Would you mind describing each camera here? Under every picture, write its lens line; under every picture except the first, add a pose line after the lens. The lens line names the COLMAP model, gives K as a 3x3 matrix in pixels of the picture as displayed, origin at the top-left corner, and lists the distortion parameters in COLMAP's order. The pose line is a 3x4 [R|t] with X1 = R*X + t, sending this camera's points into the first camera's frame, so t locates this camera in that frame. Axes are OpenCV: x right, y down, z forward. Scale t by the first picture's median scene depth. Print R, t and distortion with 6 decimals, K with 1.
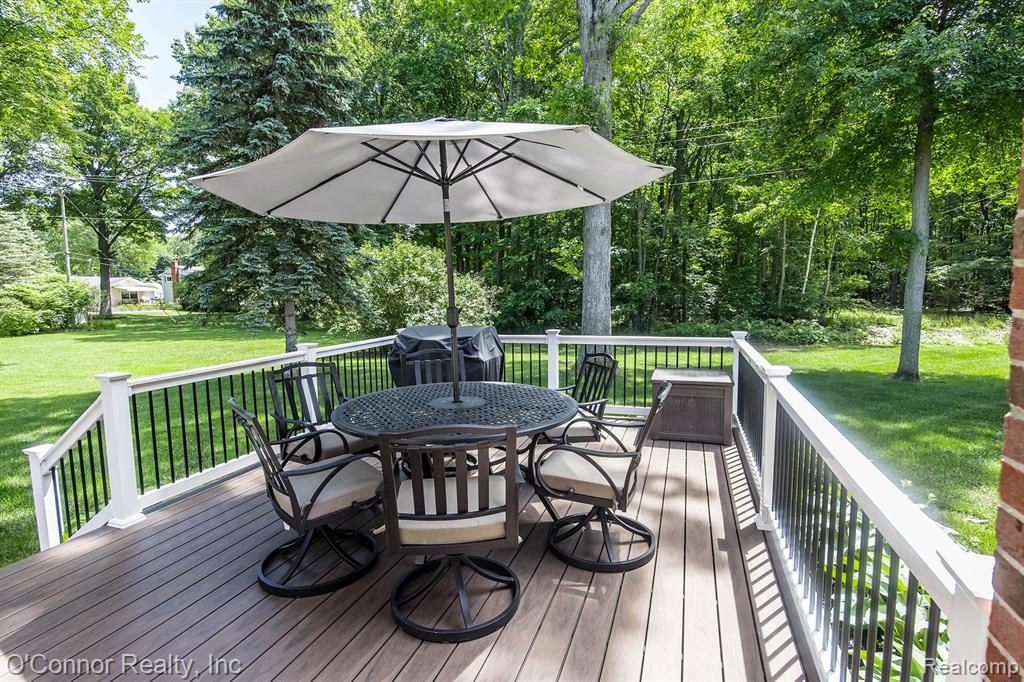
lens RADIAL K [[521.0, 0, 512.2], [0, 521.0, 330.1], [0, 0, 1]] dist [-0.003970, -0.000513]
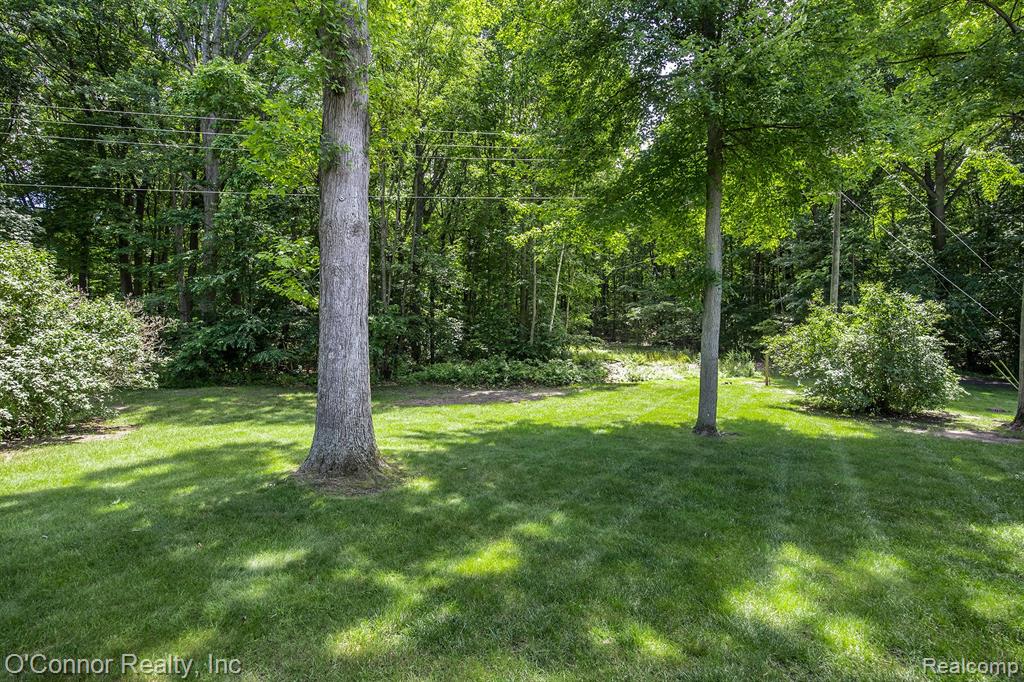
lens RADIAL K [[521.0, 0, 512.2], [0, 521.0, 330.1], [0, 0, 1]] dist [-0.003970, -0.000513]
pose [[0.871849, 0.011111, 0.489649, 0.024029], [0.019262, 0.998191, -0.056948, -0.022352], [-0.489396, 0.059082, 0.870058, 0.234290]]
